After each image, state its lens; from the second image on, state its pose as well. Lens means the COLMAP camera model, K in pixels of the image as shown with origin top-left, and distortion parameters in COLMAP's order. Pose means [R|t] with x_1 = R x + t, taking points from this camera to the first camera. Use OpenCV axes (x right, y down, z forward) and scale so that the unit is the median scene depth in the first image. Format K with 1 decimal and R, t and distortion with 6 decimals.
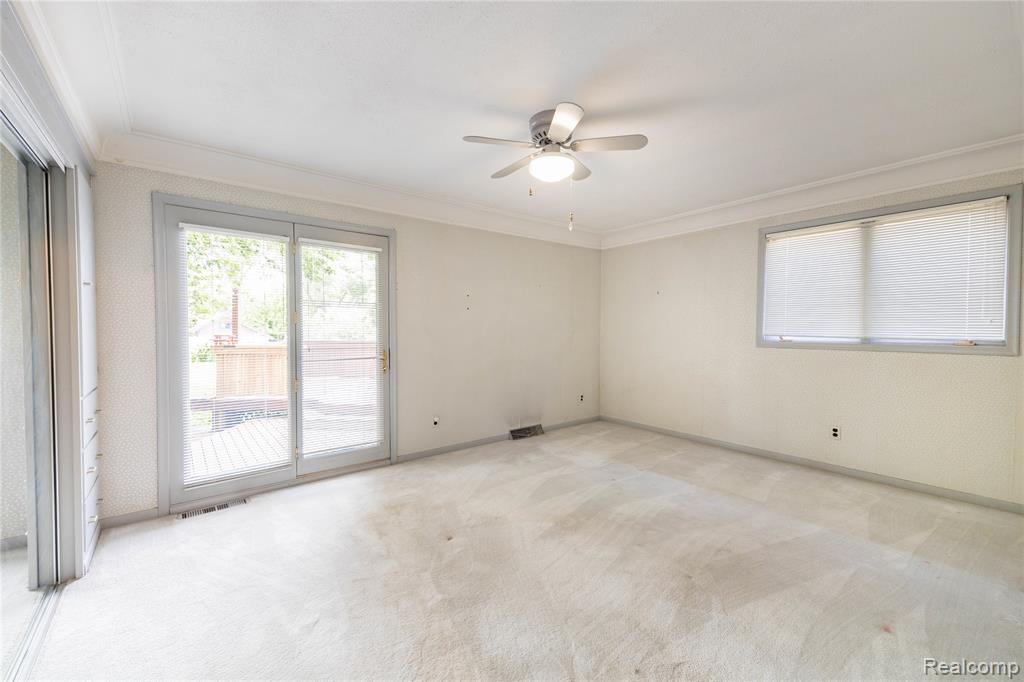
lens RADIAL K [[408.6, 0, 514.6], [0, 408.6, 333.7], [0, 0, 1]] dist [-0.000584, 0.000146]
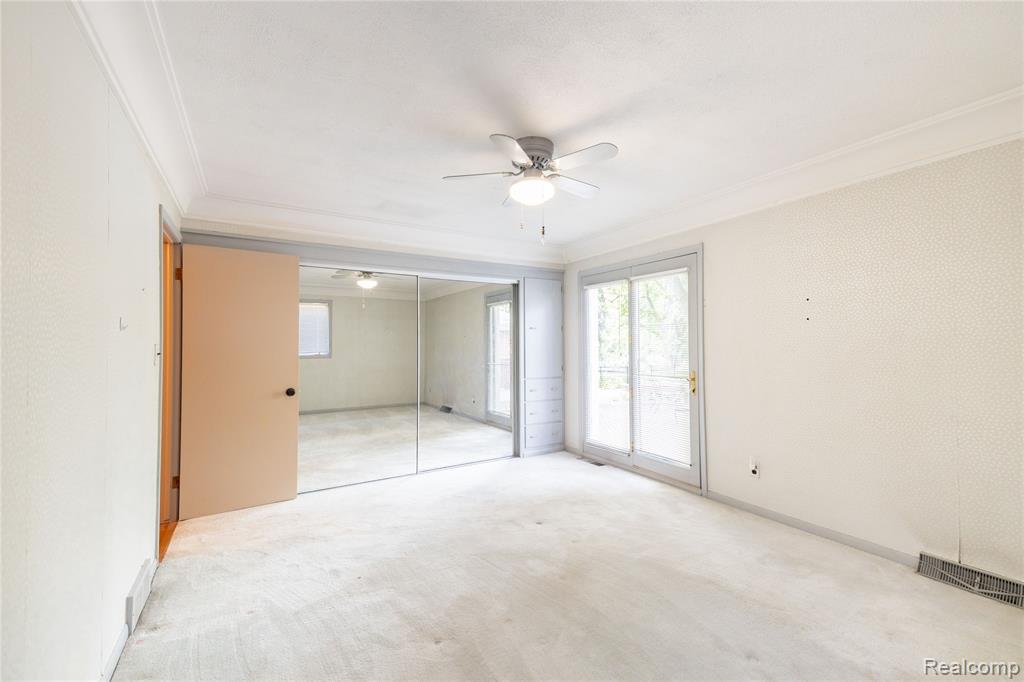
lens RADIAL K [[415.0, 0, 512.9], [0, 415.0, 337.8], [0, 0, 1]] dist [0.057231, -0.021197]
pose [[-0.114739, -0.022168, -0.993148, 0.772359], [-0.016785, 0.999652, -0.020374, -0.012345], [0.993254, 0.014332, -0.115071, 0.740297]]
